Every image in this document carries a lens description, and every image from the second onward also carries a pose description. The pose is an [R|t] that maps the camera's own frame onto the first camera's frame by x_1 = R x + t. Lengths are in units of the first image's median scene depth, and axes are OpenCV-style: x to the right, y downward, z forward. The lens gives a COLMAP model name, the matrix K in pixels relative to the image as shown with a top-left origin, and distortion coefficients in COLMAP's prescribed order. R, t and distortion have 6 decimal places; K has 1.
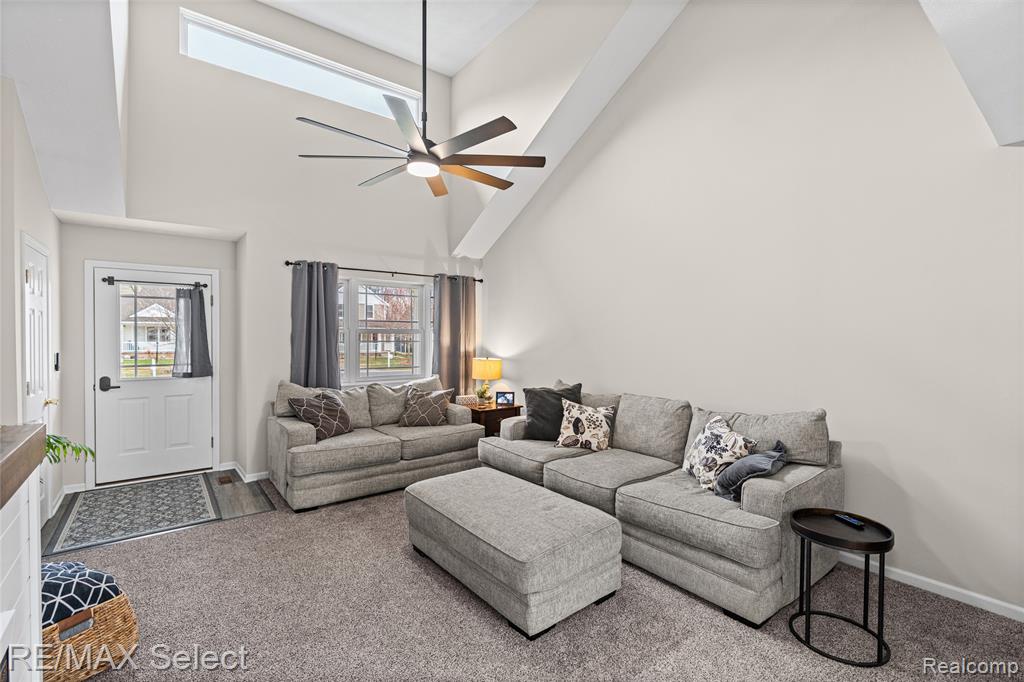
lens RADIAL K [[464.6, 0, 515.2], [0, 464.6, 340.9], [0, 0, 1]] dist [-0.012397, 0.007223]
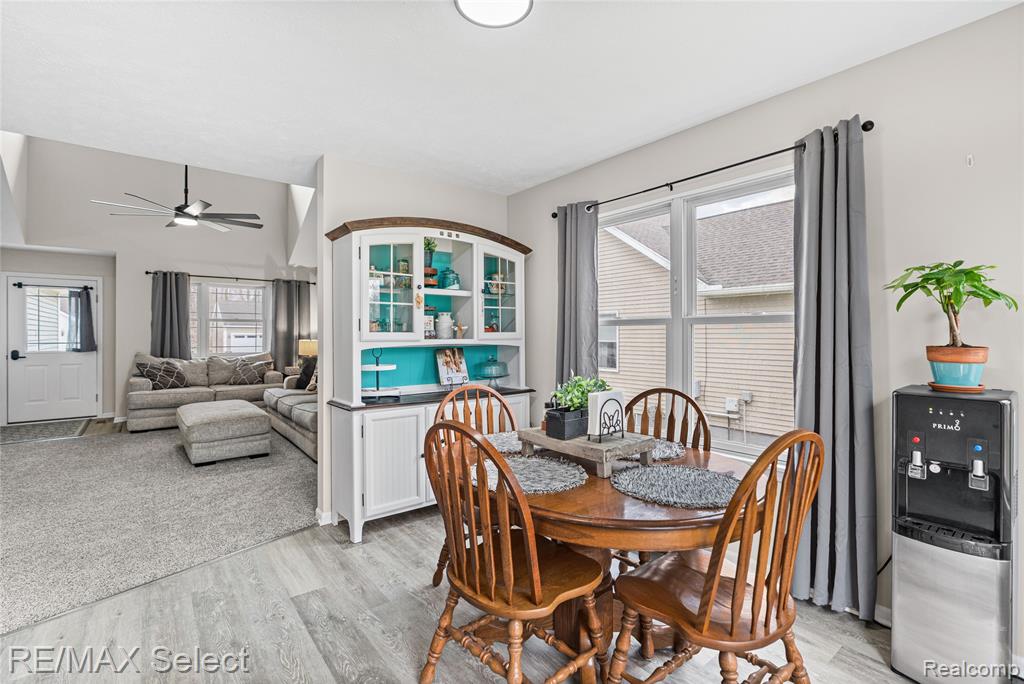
lens RADIAL K [[457.3, 0, 527.8], [0, 457.3, 331.6], [0, 0, 1]] dist [-0.012140, 0.000196]
pose [[0.999026, -0.005748, 0.043738, 0.717259], [0.006360, 0.999884, -0.013870, 0.049846], [-0.043654, 0.014135, 0.998947, -0.532776]]
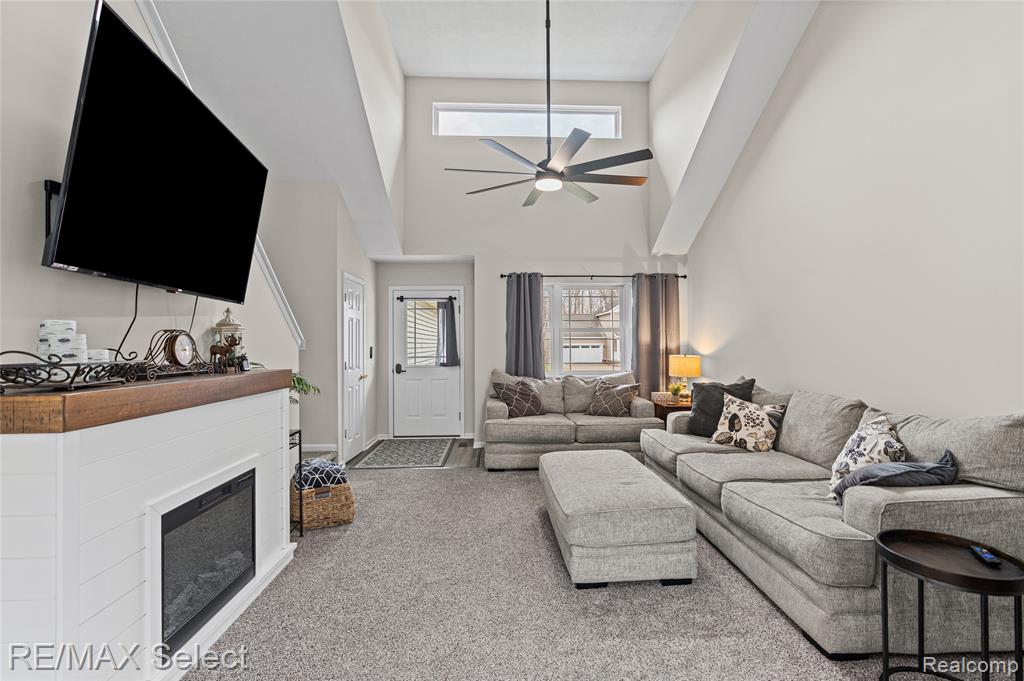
lens RADIAL K [[471.6, 0, 513.9], [0, 471.6, 340.8], [0, 0, 1]] dist [-0.001212, 0.001165]
pose [[0.814185, -0.013398, -0.580452, 0.299519], [0.001384, 0.999776, -0.021135, 0.037392], [0.580604, 0.016404, 0.814020, -0.013997]]
